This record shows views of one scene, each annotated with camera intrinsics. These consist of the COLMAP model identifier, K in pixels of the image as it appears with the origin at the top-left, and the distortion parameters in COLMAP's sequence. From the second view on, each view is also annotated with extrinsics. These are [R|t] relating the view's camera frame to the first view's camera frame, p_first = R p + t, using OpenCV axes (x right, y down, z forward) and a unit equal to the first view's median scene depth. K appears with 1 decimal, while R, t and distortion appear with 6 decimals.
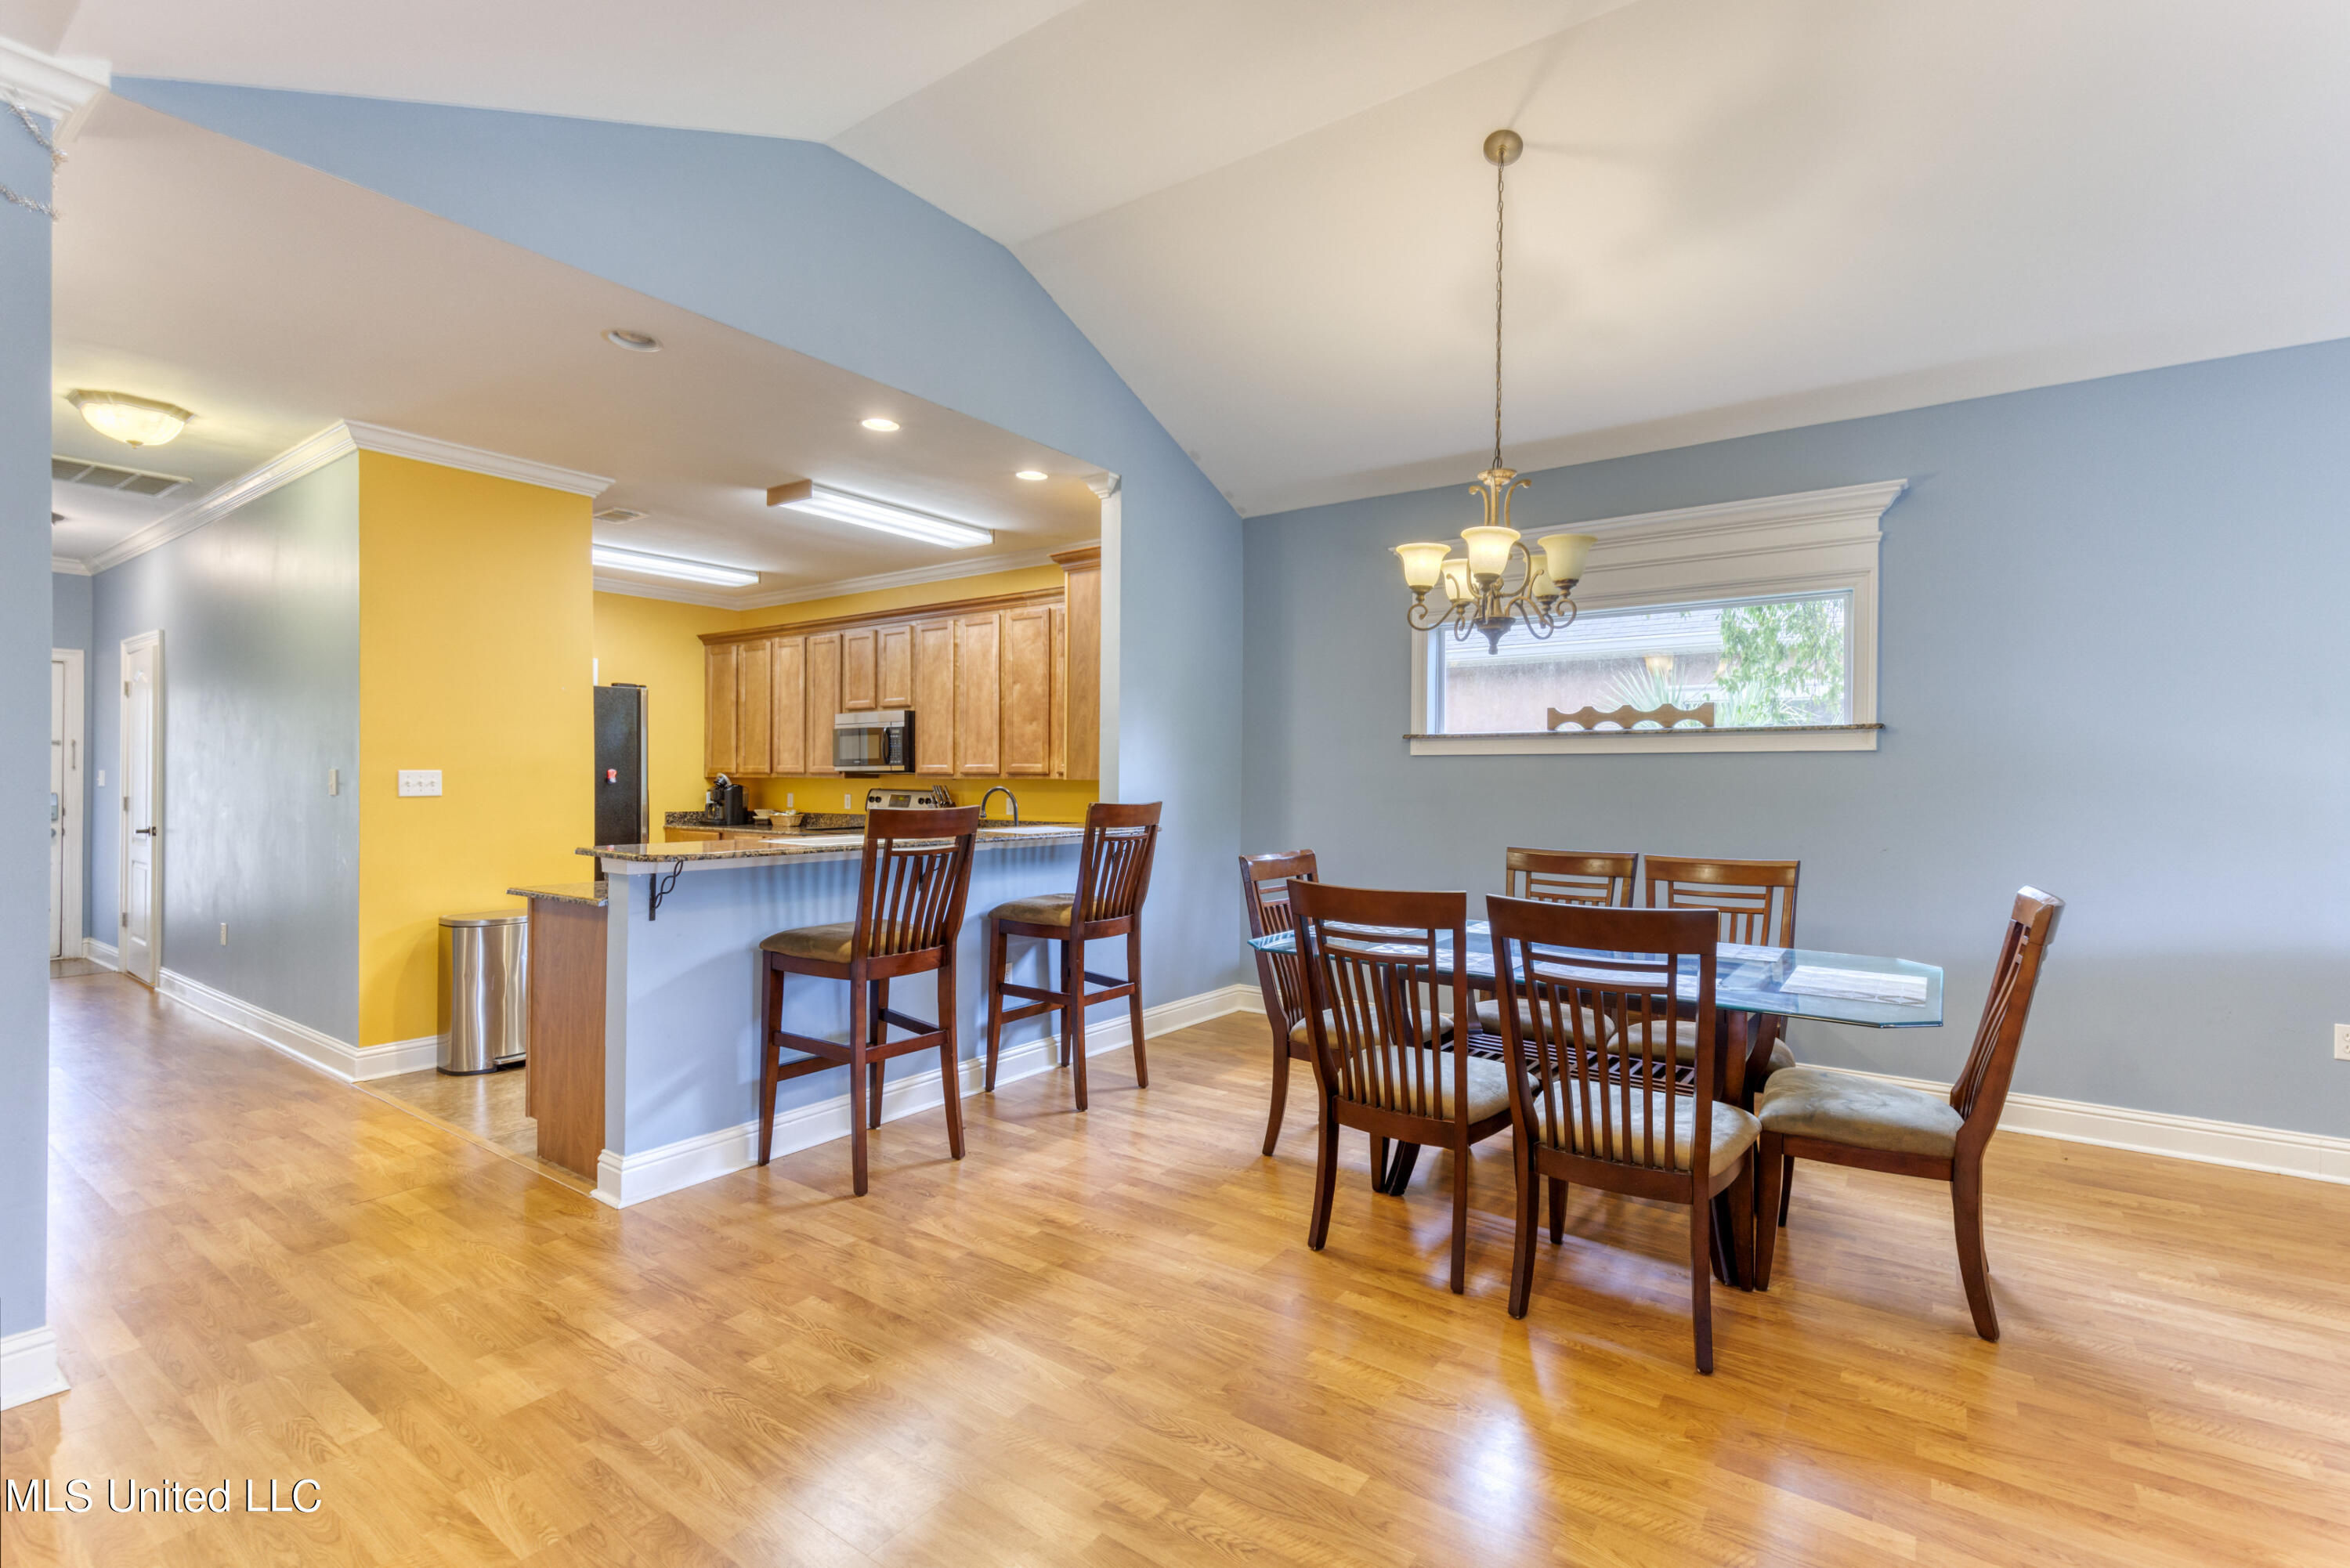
lens RADIAL K [[1068.0, 0, 1211.0], [0, 1068.0, 783.8], [0, 0, 1]] dist [0.001791, -0.000671]
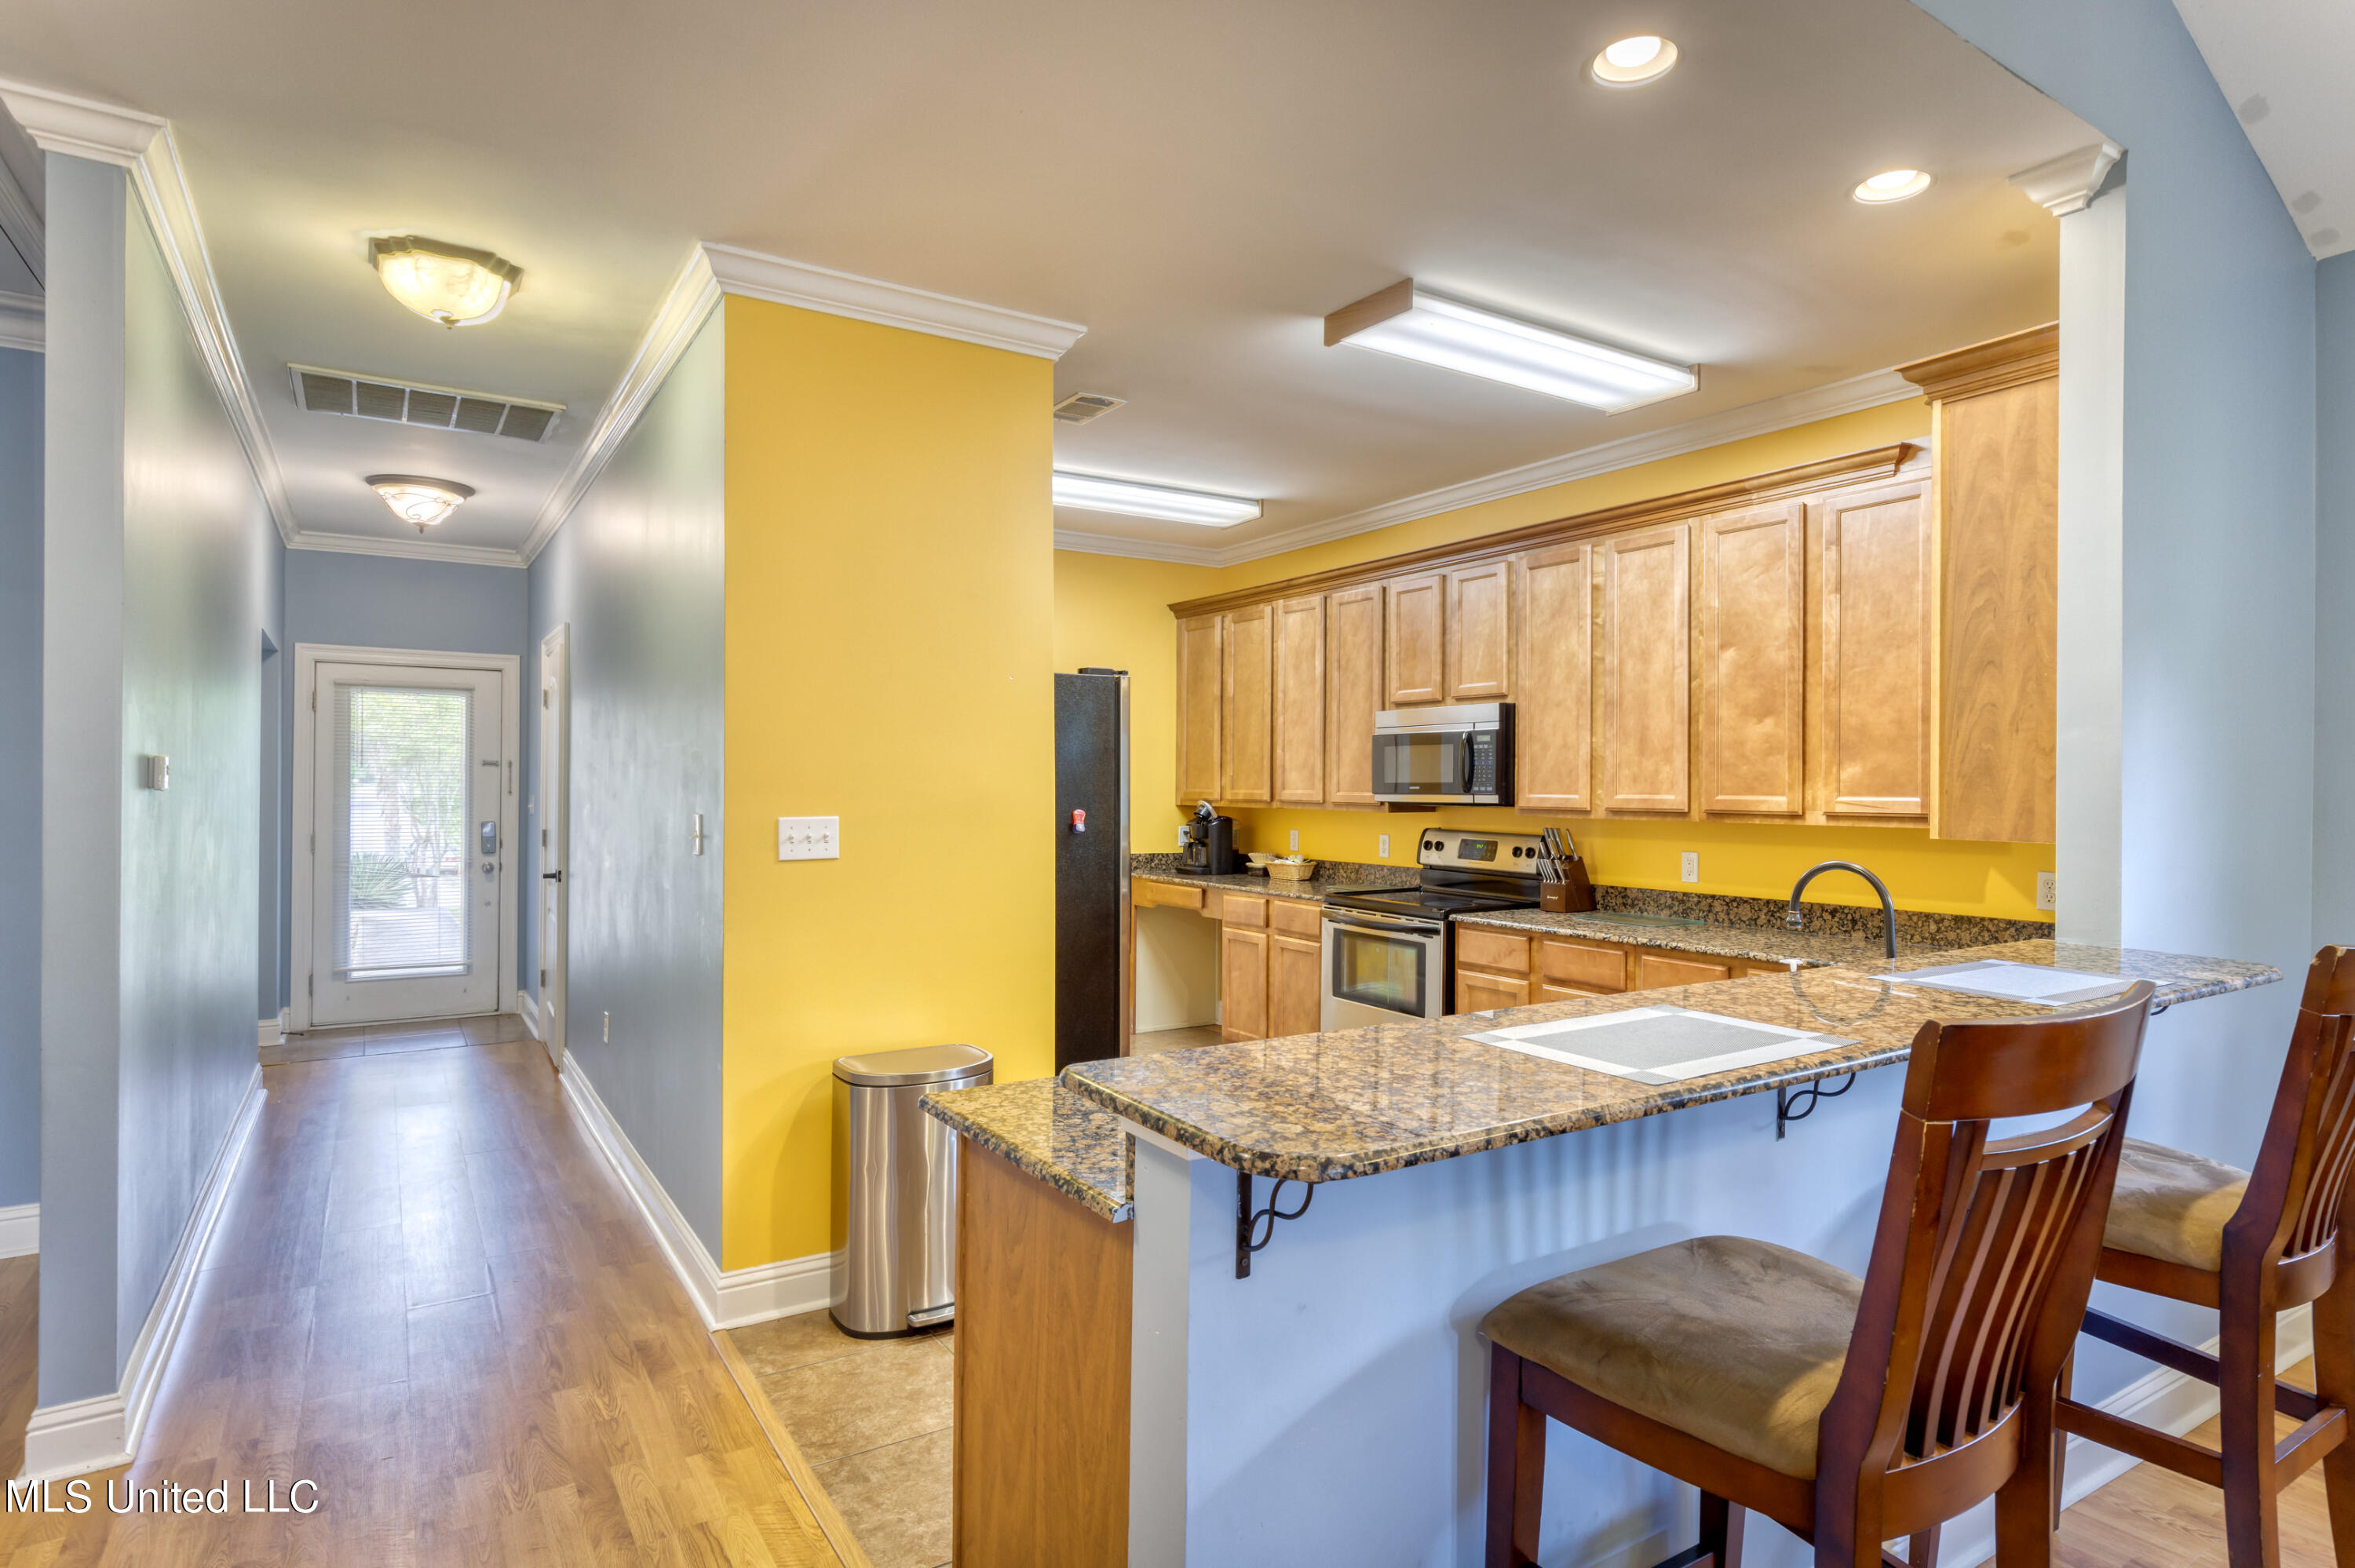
lens RADIAL K [[1266.2, 0, 1203.2], [0, 1266.2, 782.3], [0, 0, 1]] dist [-0.001980, -0.002266]
pose [[0.927954, -0.000041, -0.372694, -0.199955], [-0.002499, 0.999977, -0.006330, -0.021755], [0.372685, 0.006806, 0.927933, 0.315732]]
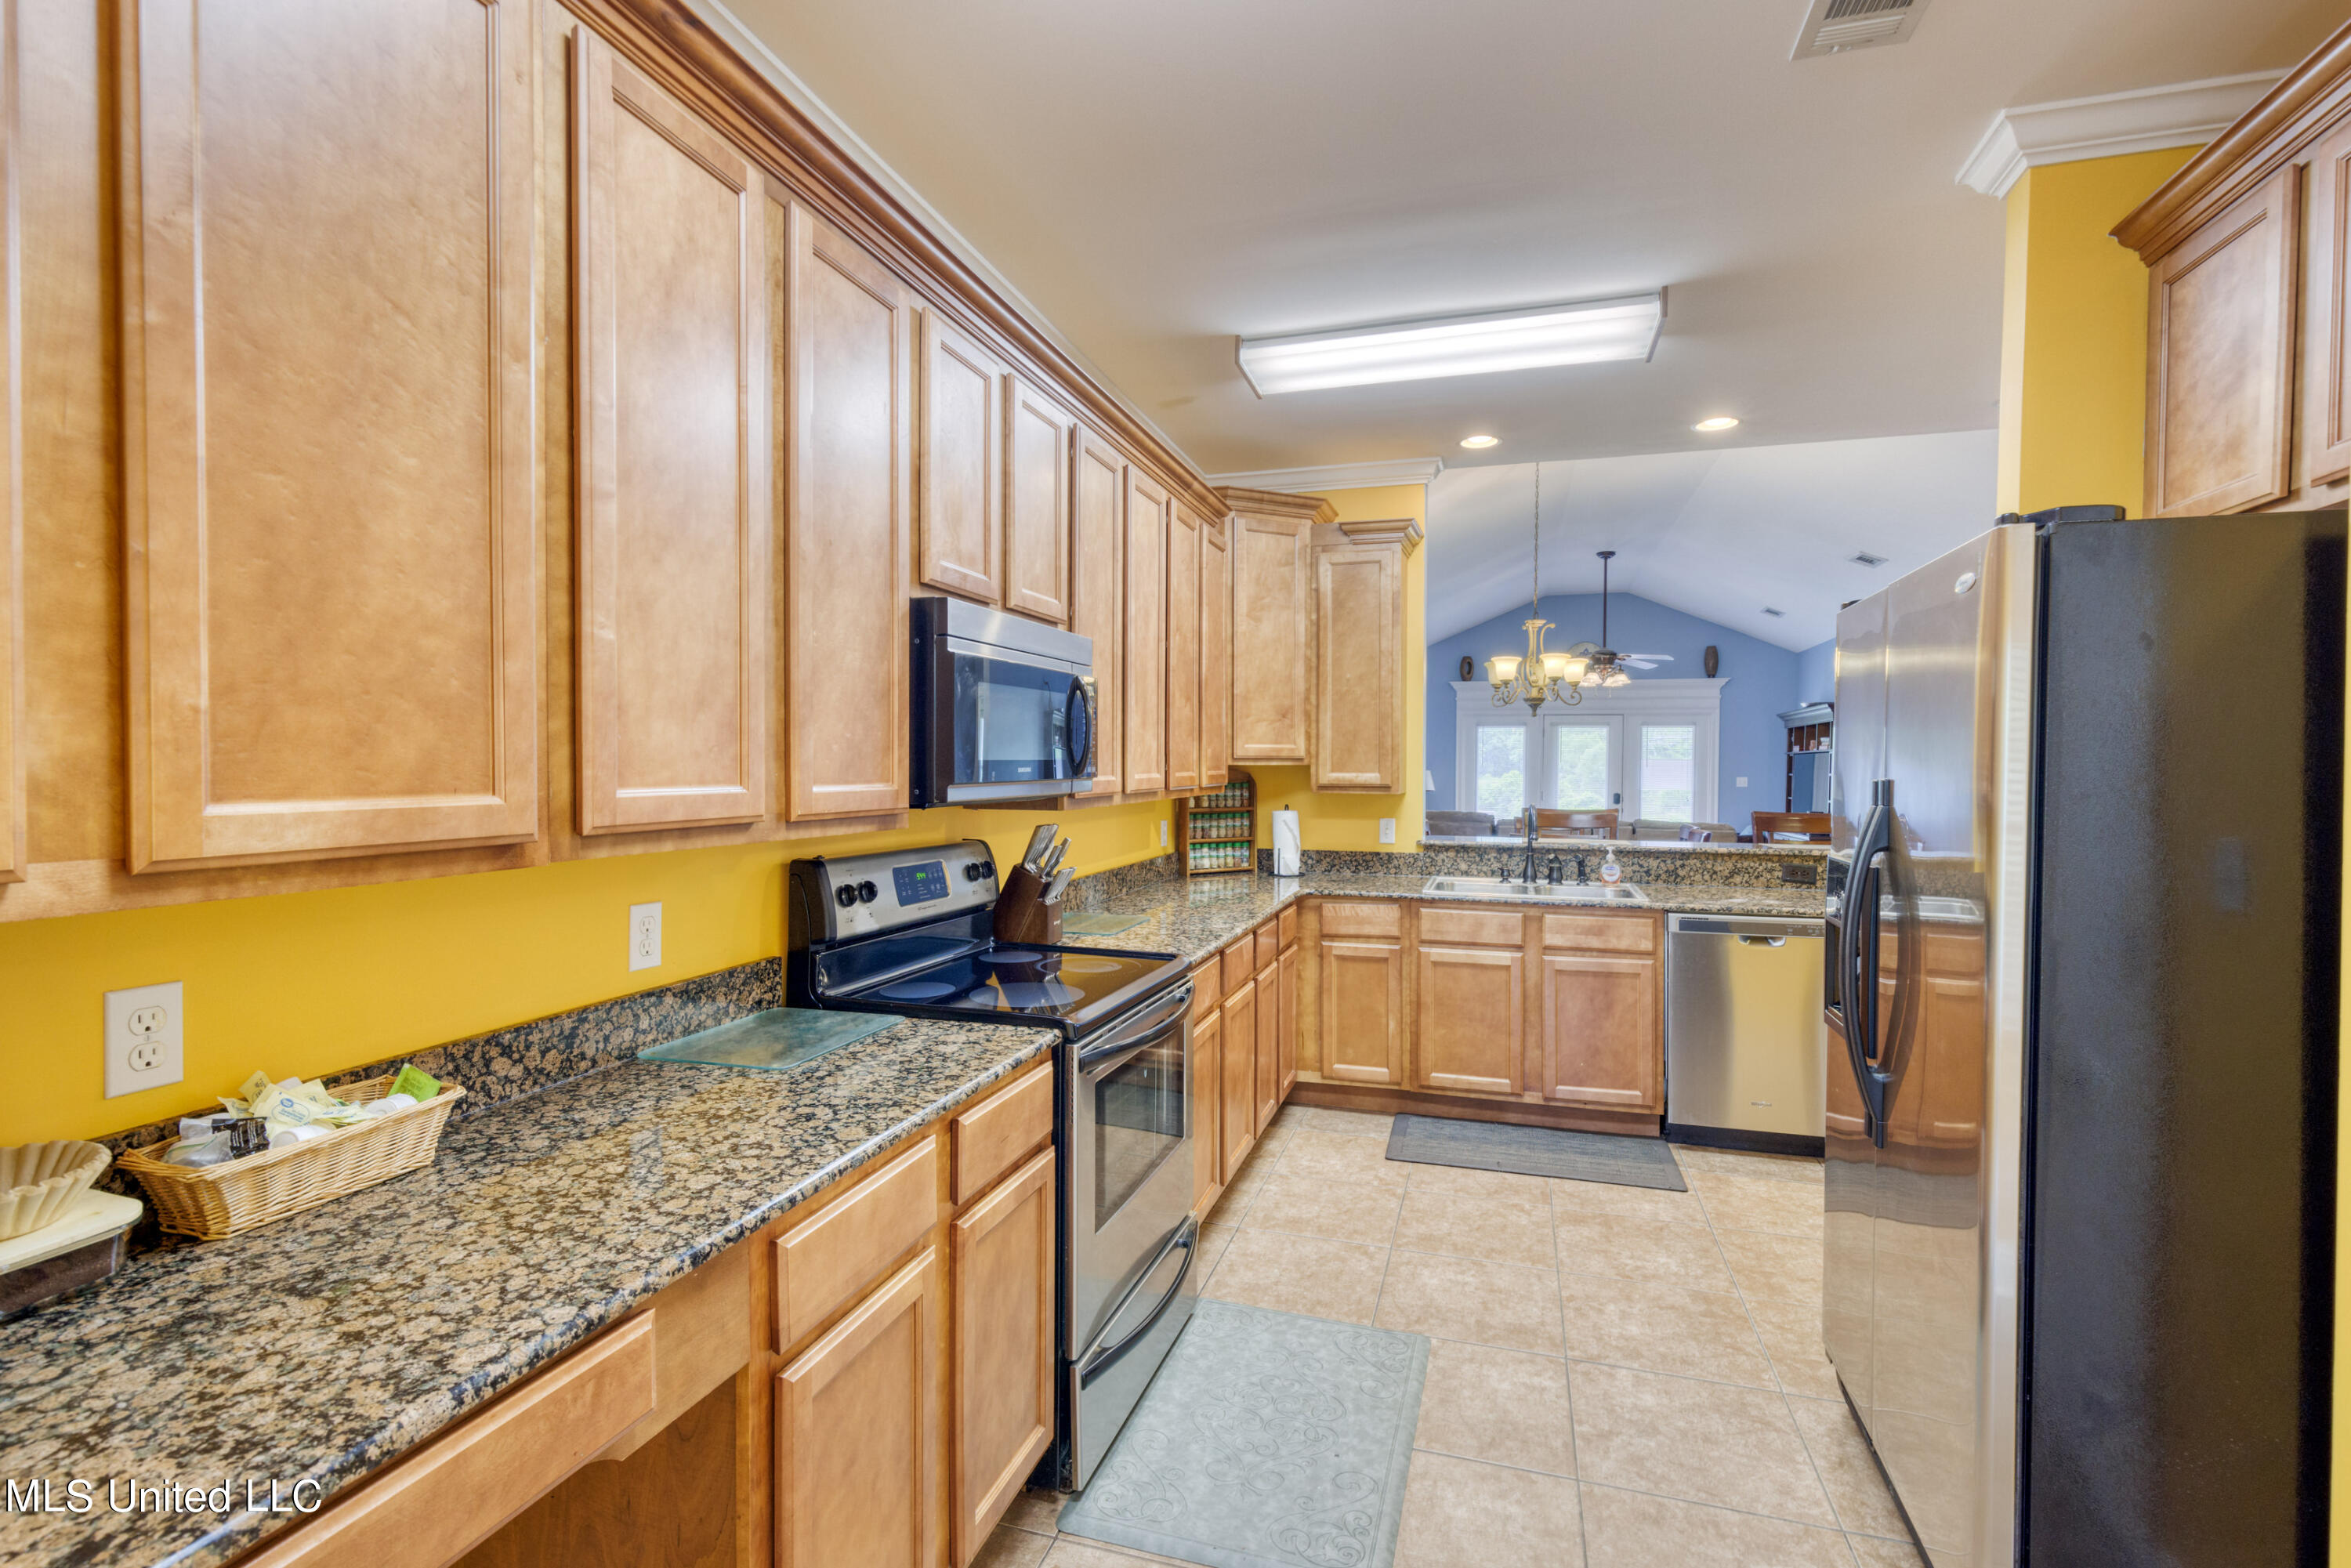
lens RADIAL K [[1068.5, 0, 1178.6], [0, 1068.5, 785.3], [0, 0, 1]] dist [0.001791, -0.000671]
pose [[-0.303290, -0.026894, 0.952519, -0.764916], [-0.003504, 0.999626, 0.027109, -0.028799], [-0.952892, 0.004884, -0.303271, 1.236620]]
